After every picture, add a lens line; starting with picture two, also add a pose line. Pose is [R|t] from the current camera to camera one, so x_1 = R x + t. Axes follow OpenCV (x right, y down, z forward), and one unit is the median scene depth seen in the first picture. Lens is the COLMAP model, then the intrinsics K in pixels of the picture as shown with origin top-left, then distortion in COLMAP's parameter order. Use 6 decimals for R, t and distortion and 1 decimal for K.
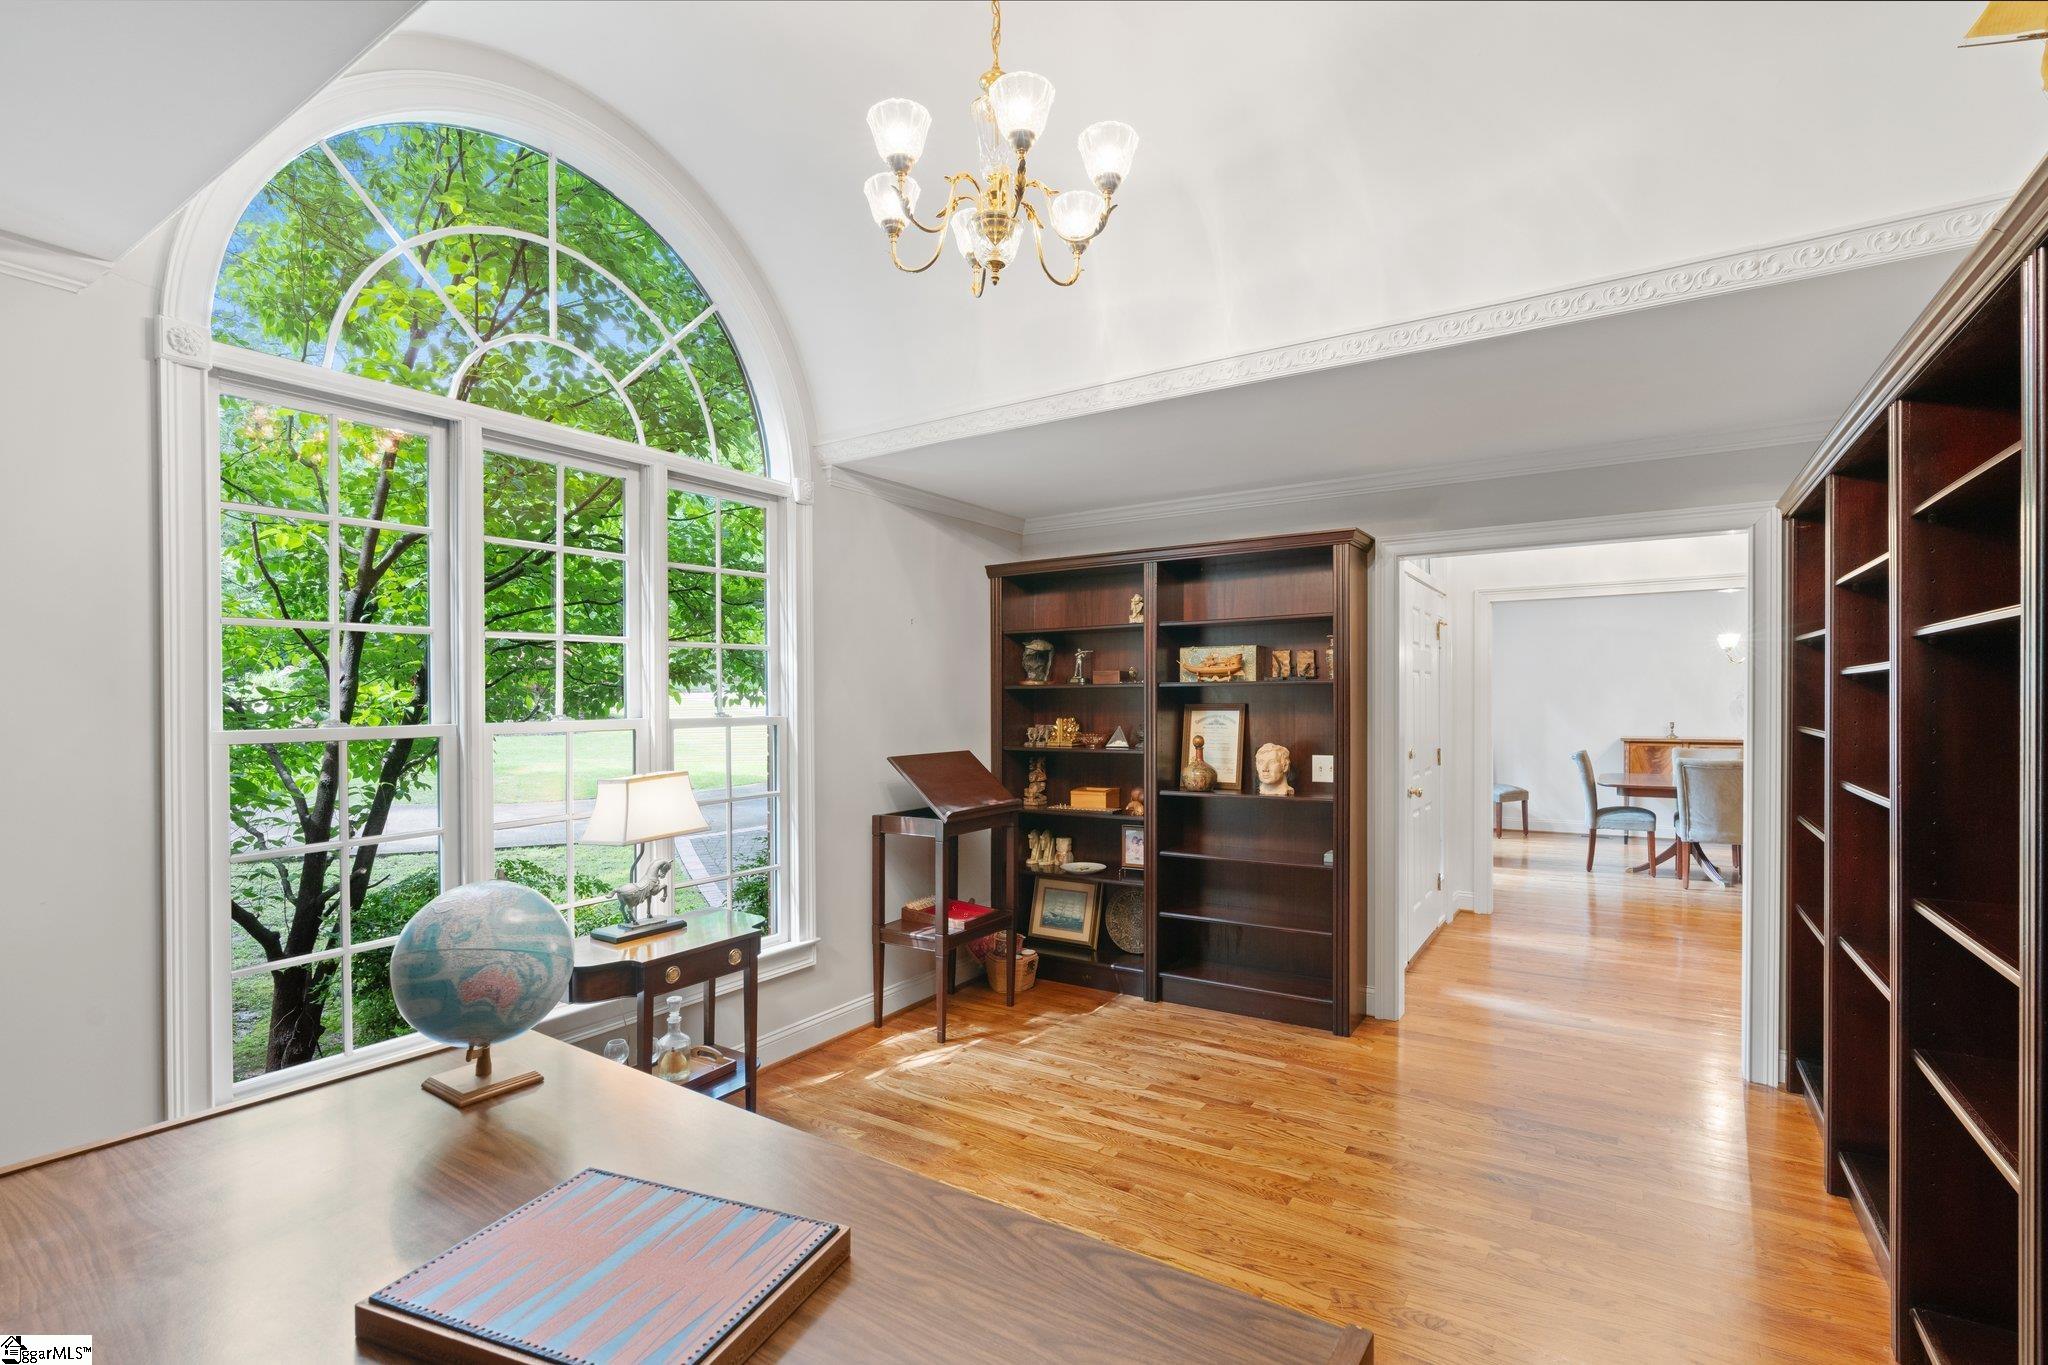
lens RADIAL K [[922.5, 0, 1023.9], [0, 922.5, 697.3], [0, 0, 1]] dist [-0.000468, -0.000077]
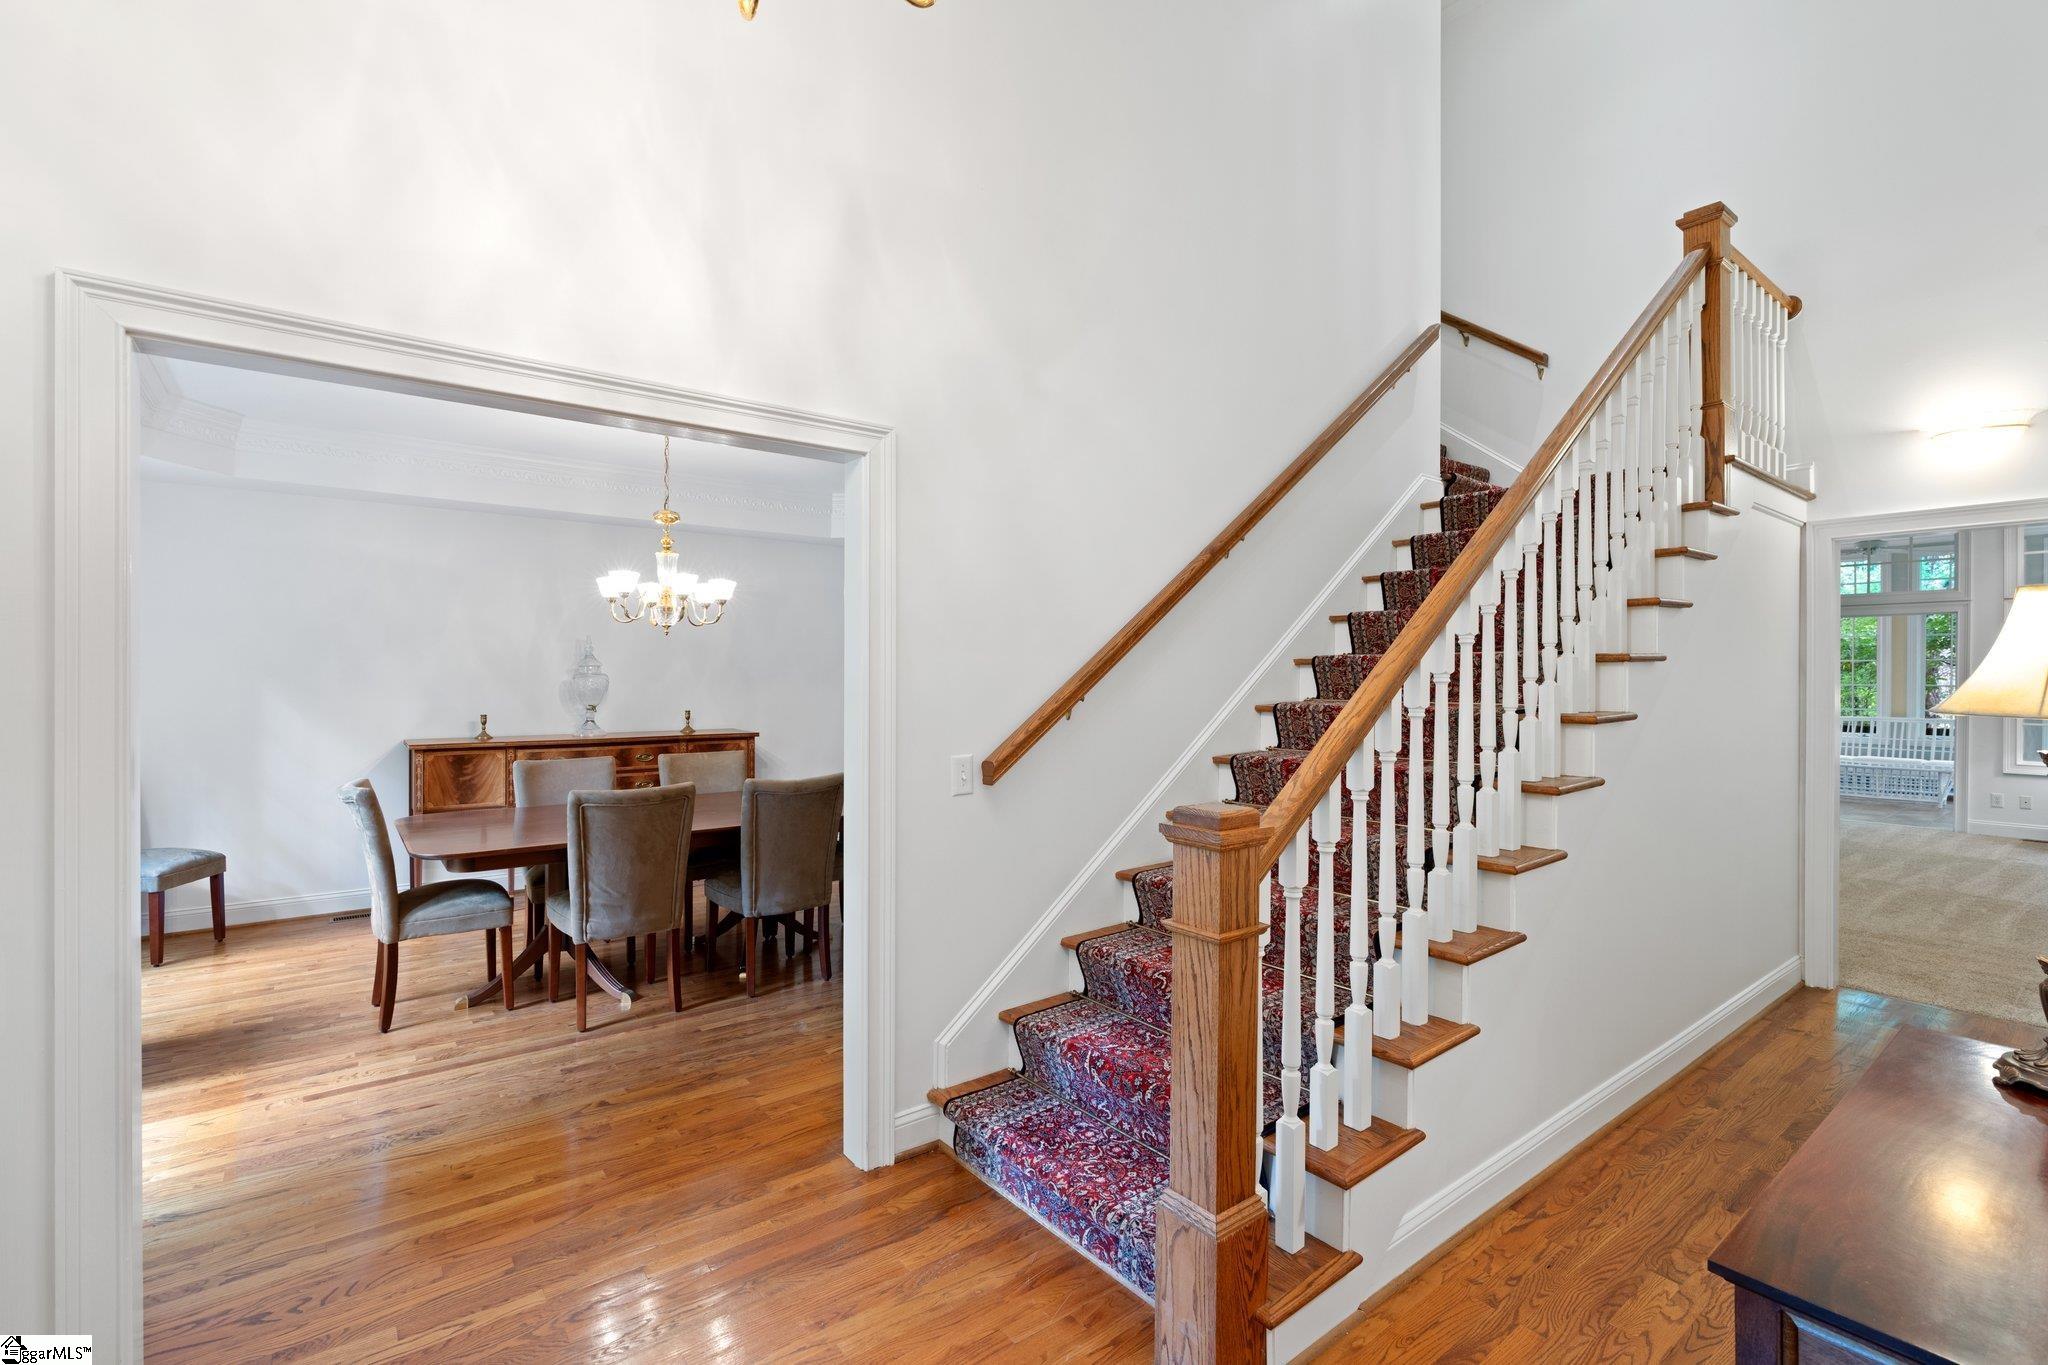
lens RADIAL K [[932.5, 0, 1021.4], [0, 932.5, 673.2], [0, 0, 1]] dist [0.000429, 0.000167]
pose [[0.331851, 0.003706, 0.943324, 0.216967], [-0.005577, 0.999983, -0.001966, -0.002826], [-0.943315, -0.004609, 0.331866, 0.437705]]
